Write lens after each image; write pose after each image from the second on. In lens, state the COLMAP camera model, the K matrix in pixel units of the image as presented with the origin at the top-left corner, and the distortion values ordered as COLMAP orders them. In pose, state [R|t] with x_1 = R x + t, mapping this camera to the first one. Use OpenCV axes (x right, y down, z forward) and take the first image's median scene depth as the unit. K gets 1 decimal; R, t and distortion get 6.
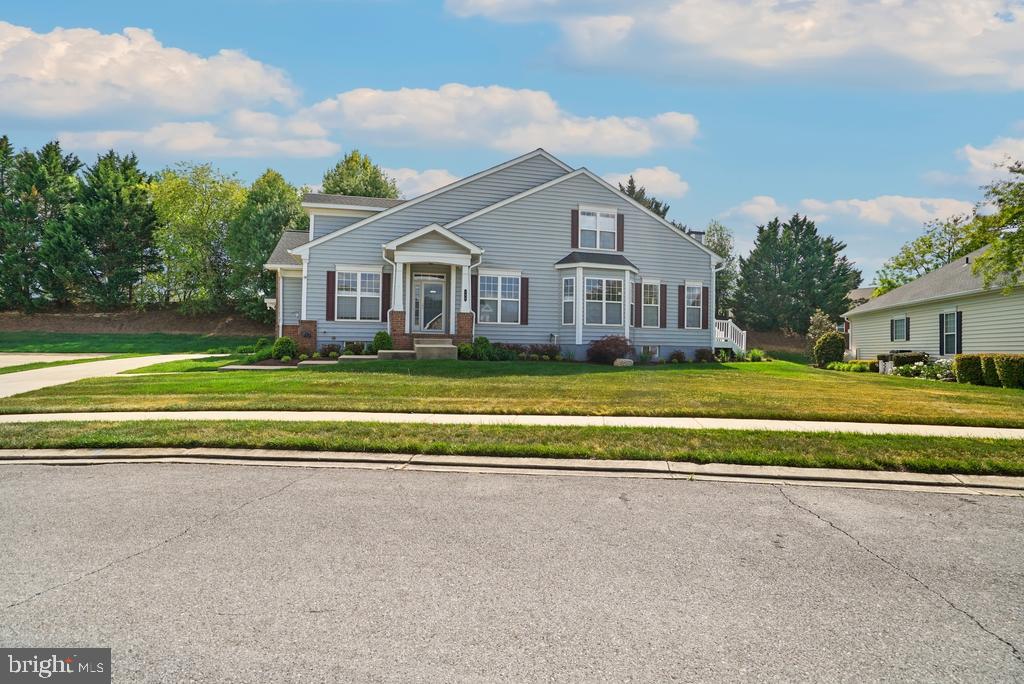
lens RADIAL K [[478.6, 0, 500.6], [0, 478.6, 345.9], [0, 0, 1]] dist [-0.032502, 0.006992]
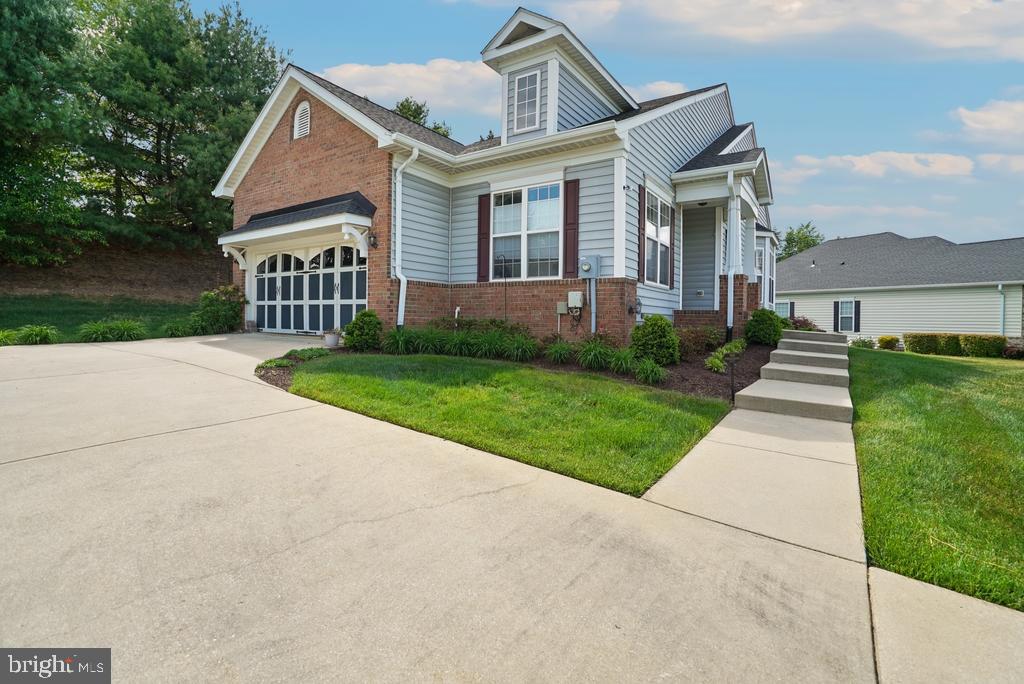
lens RADIAL K [[478.6, 0, 506.2], [0, 478.6, 315.1], [0, 0, 1]] dist [-0.032502, 0.006992]
pose [[0.733339, 0.010911, 0.679775, -0.754838], [-0.014589, 0.999894, -0.000310, -0.013731], [-0.679706, -0.009690, 0.733420, 0.668701]]
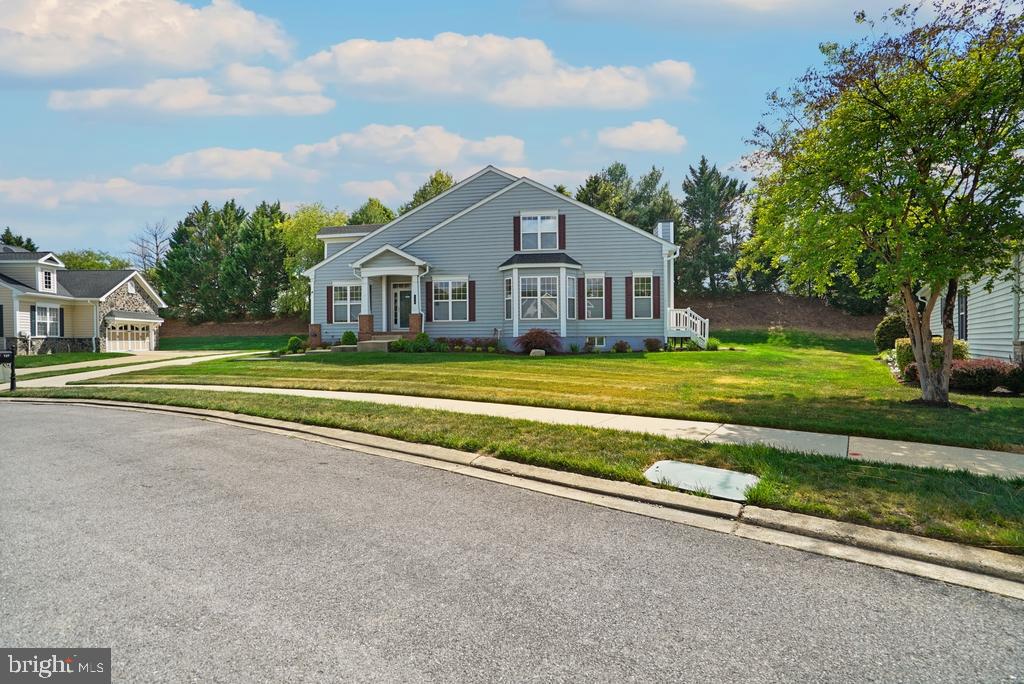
lens RADIAL K [[478.6, 0, 502.8], [0, 478.6, 340.0], [0, 0, 1]] dist [-0.032502, 0.006992]
pose [[0.931996, -0.020514, -0.361887, 0.525907], [0.021068, 0.999775, -0.002415, 0.005325], [0.361856, -0.005374, 0.932219, -0.054447]]
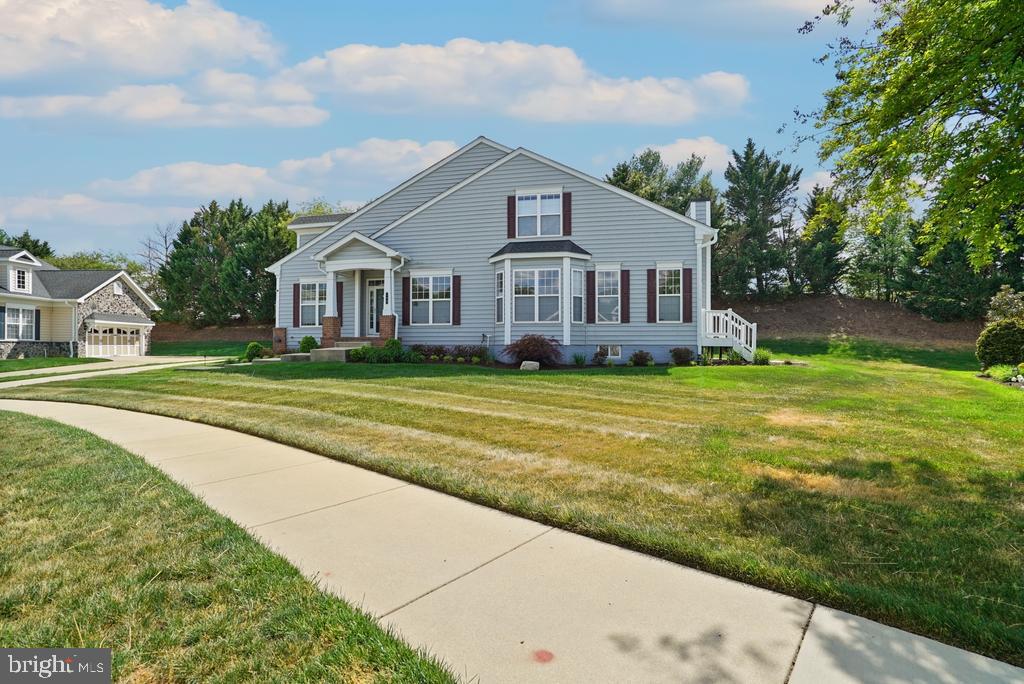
lens RADIAL K [[478.6, 0, 503.2], [0, 478.6, 341.9], [0, 0, 1]] dist [-0.032502, 0.006992]
pose [[0.900991, -0.017316, -0.433493, 0.531490], [0.012594, 0.999826, -0.013763, 0.003231], [0.433655, 0.006941, 0.901052, 0.181888]]
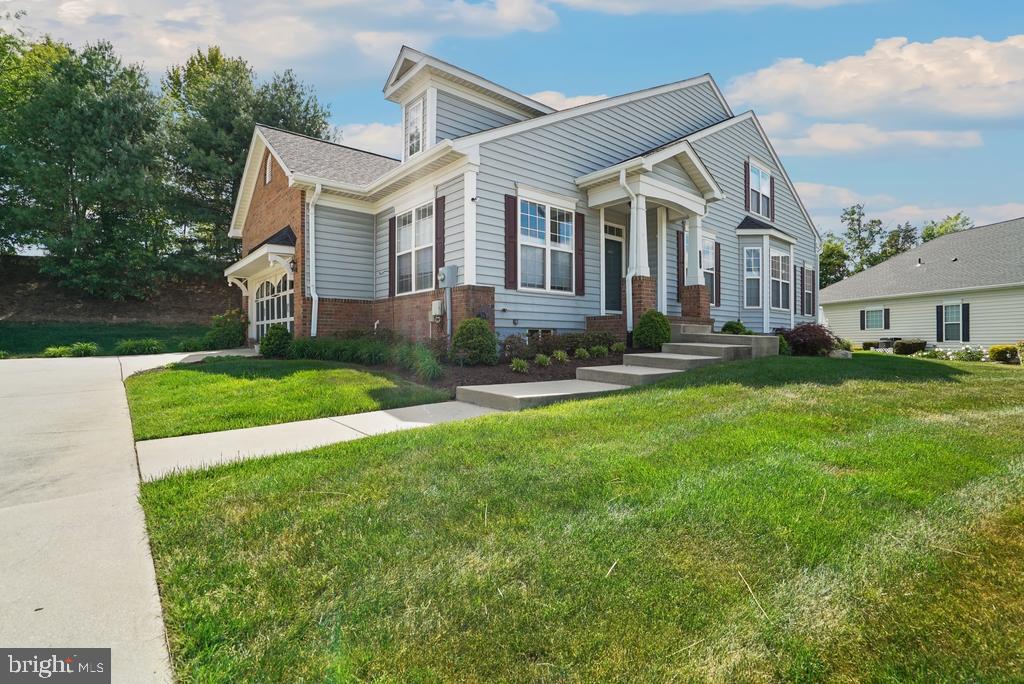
lens RADIAL K [[478.6, 0, 506.4], [0, 478.6, 333.1], [0, 0, 1]] dist [-0.032502, 0.006992]
pose [[0.885924, -0.003521, 0.463817, -0.563391], [0.007924, 0.999940, -0.007546, -0.000339], [-0.463762, 0.010360, 0.885899, 0.495386]]
